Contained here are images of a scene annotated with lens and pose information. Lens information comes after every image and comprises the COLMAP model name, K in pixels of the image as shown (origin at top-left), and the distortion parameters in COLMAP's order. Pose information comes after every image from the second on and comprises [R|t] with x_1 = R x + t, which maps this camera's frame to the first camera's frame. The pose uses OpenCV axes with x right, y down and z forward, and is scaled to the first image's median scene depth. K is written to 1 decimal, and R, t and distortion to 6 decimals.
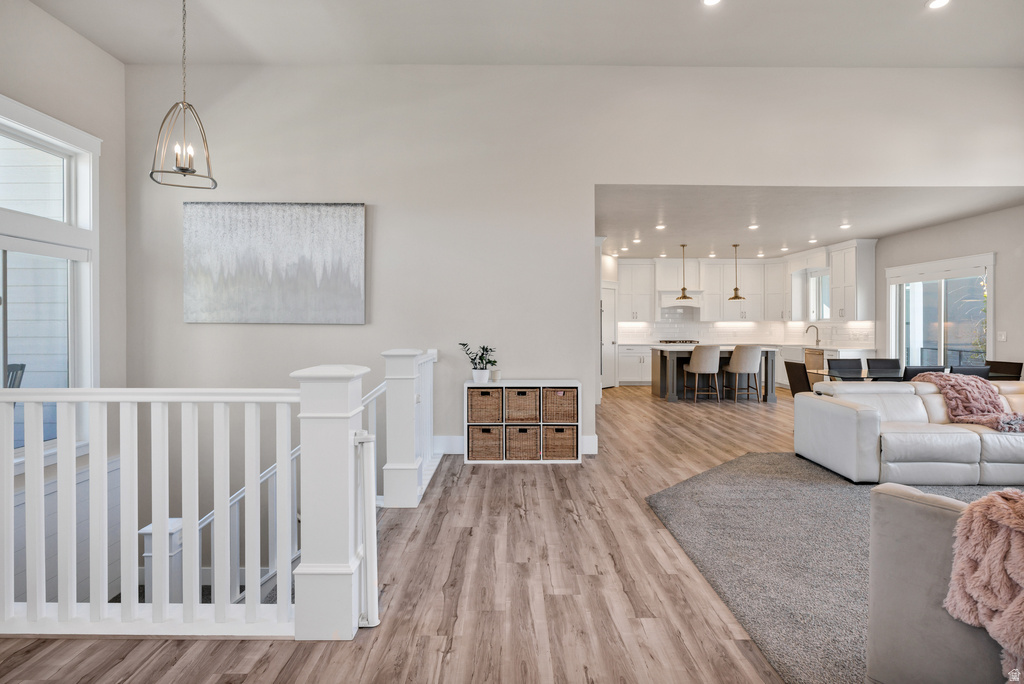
lens RADIAL K [[549.1, 0, 517.3], [0, 549.1, 329.0], [0, 0, 1]] dist [0.002062, -0.002898]
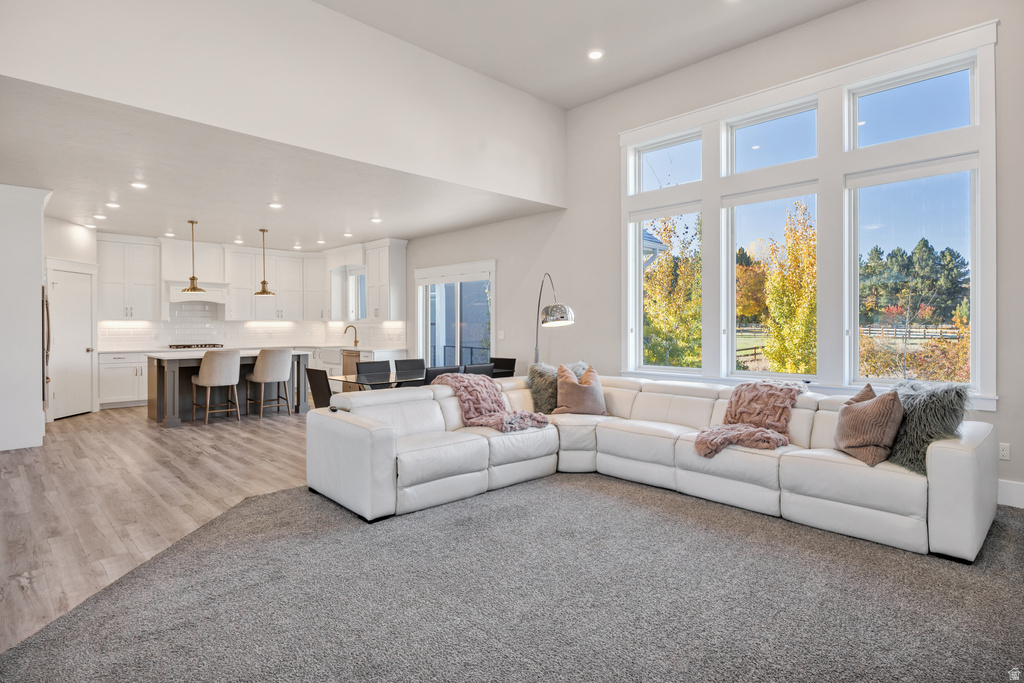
lens RADIAL K [[549.1, 0, 512.3], [0, 549.1, 333.5], [0, 0, 1]] dist [0.002062, -0.002898]
pose [[0.730657, -0.008742, 0.682688, 0.109889], [0.004249, 0.999957, 0.008257, 0.000767], [-0.682731, -0.003132, 0.730663, 0.135183]]
